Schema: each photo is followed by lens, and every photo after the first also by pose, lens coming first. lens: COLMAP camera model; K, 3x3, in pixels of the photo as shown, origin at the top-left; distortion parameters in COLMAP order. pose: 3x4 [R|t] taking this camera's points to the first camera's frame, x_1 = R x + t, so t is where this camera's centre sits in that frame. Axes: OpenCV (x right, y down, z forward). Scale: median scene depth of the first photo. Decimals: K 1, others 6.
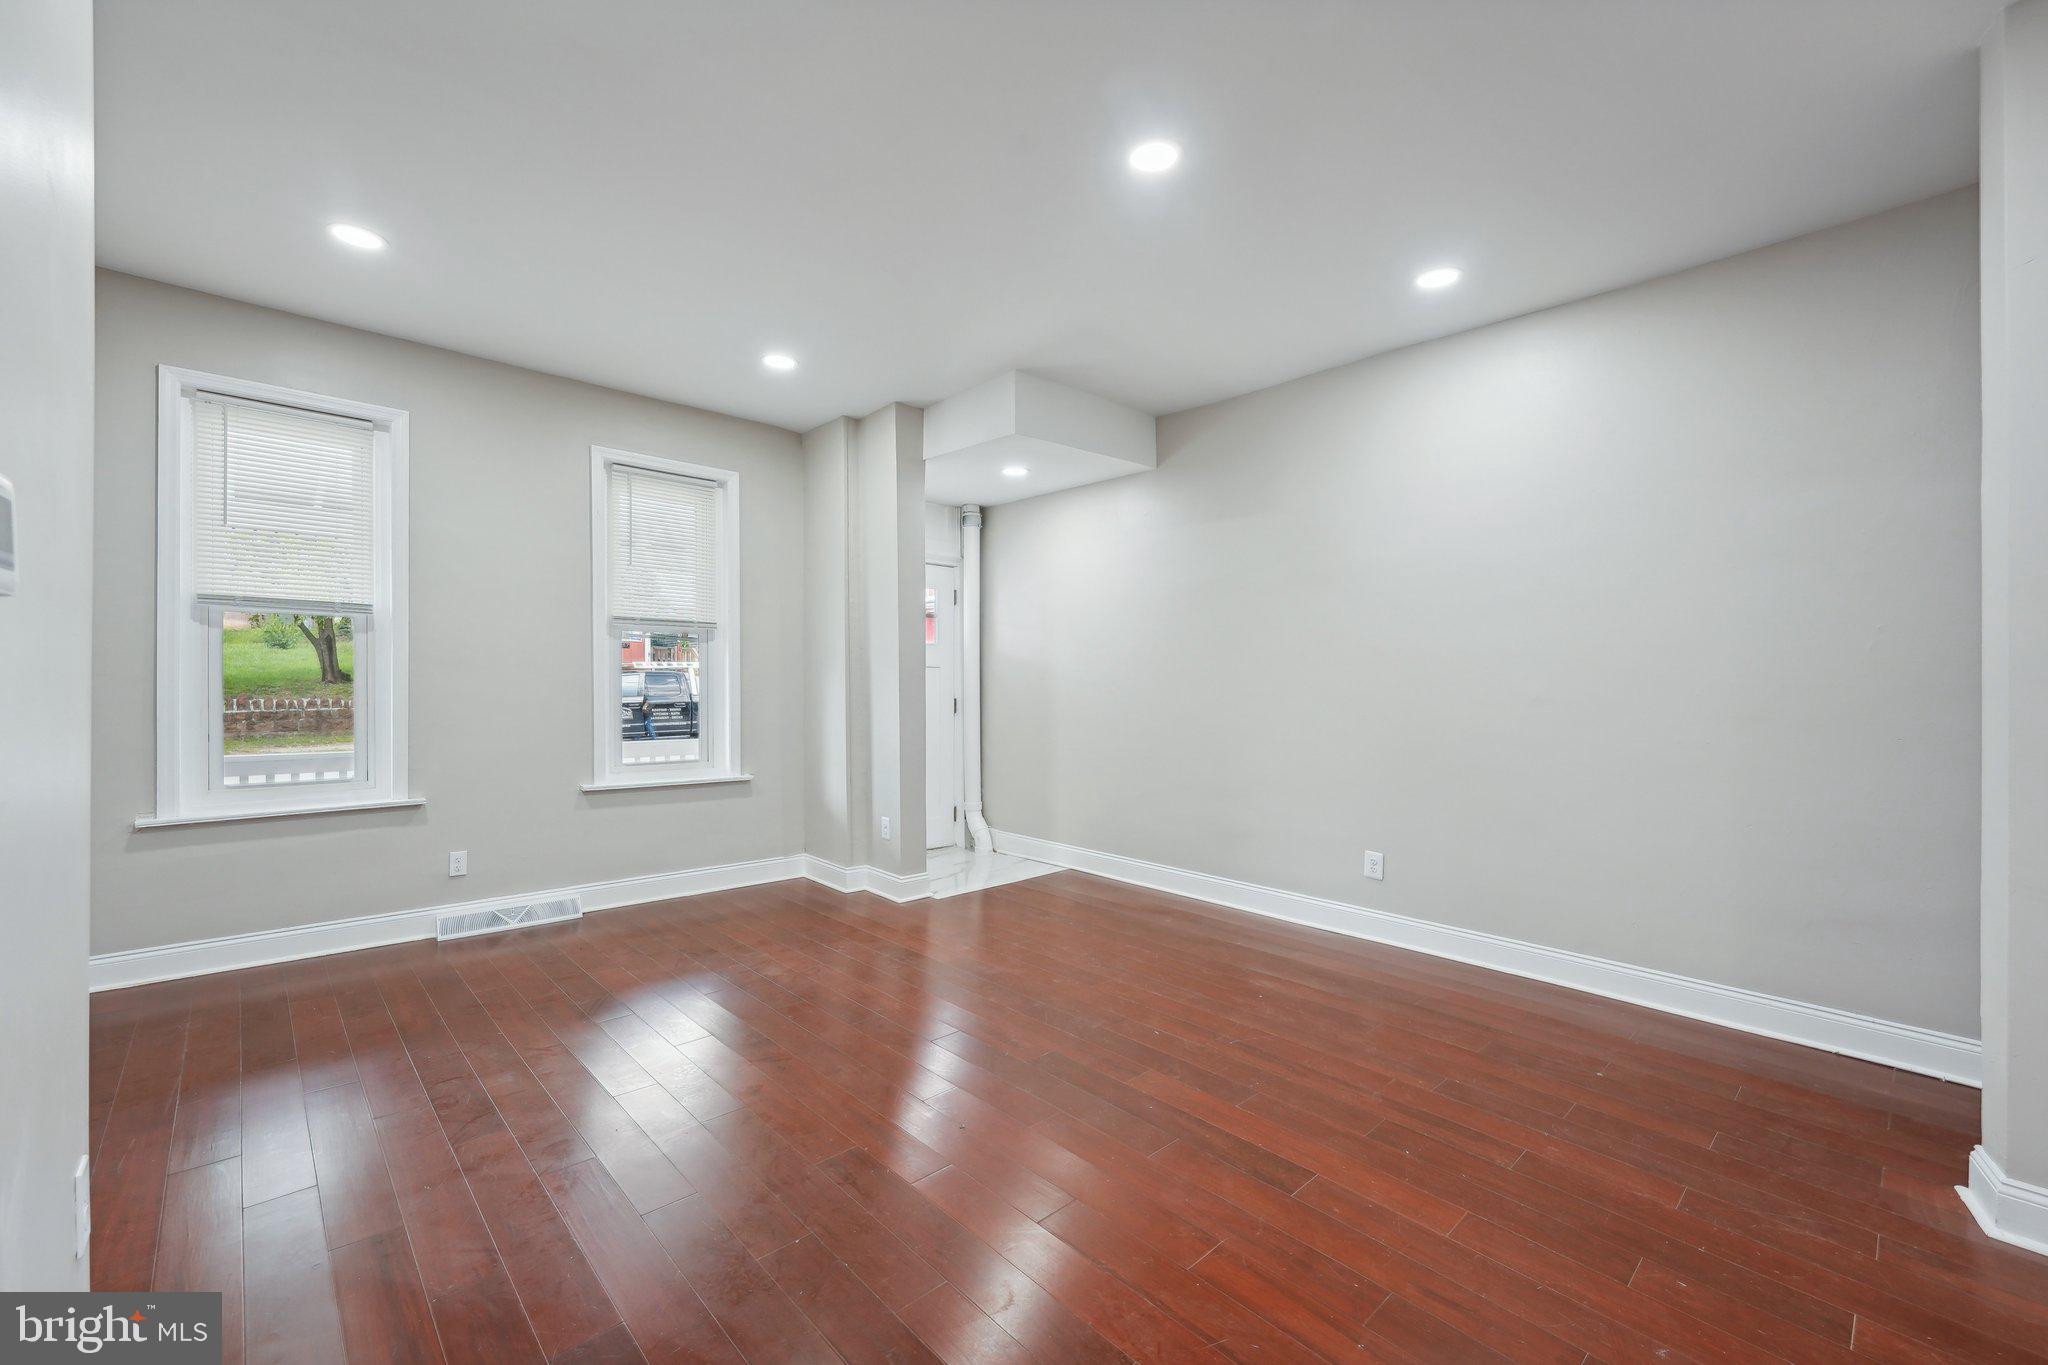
lens RADIAL K [[831.5, 0, 1016.0], [0, 831.5, 681.2], [0, 0, 1]] dist [0.001158, 0.000667]
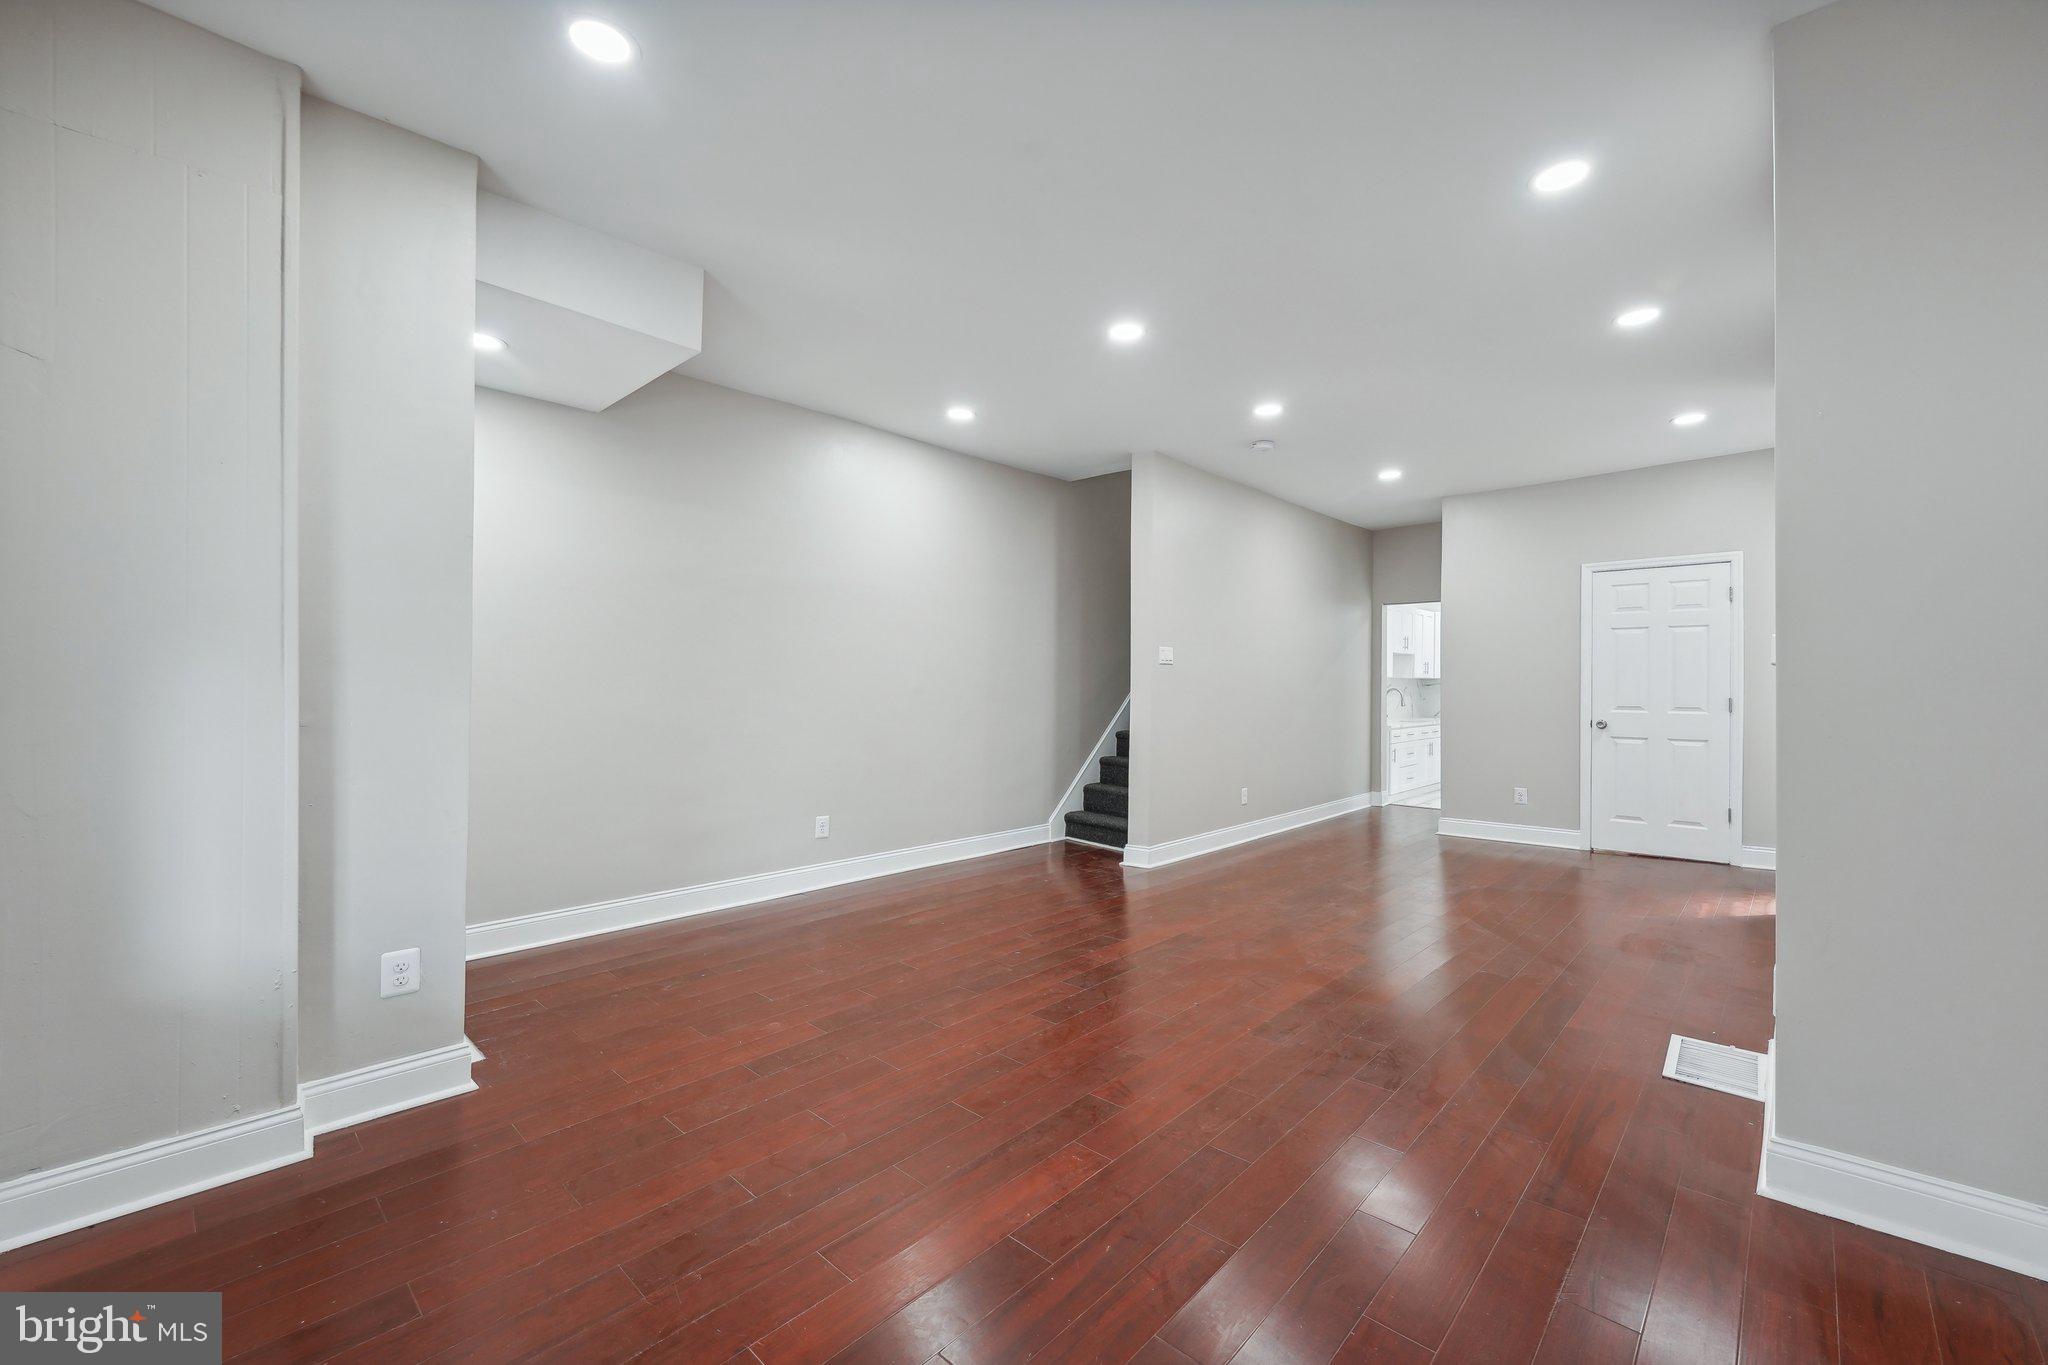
lens RADIAL K [[831.5, 0, 1006.8], [0, 831.5, 680.5], [0, 0, 1]] dist [0.001158, 0.000667]
pose [[-0.046510, -0.013273, 0.998830, -0.814149], [-0.005571, 0.999900, 0.013028, -0.014052], [-0.998902, -0.004958, -0.046579, 0.784190]]
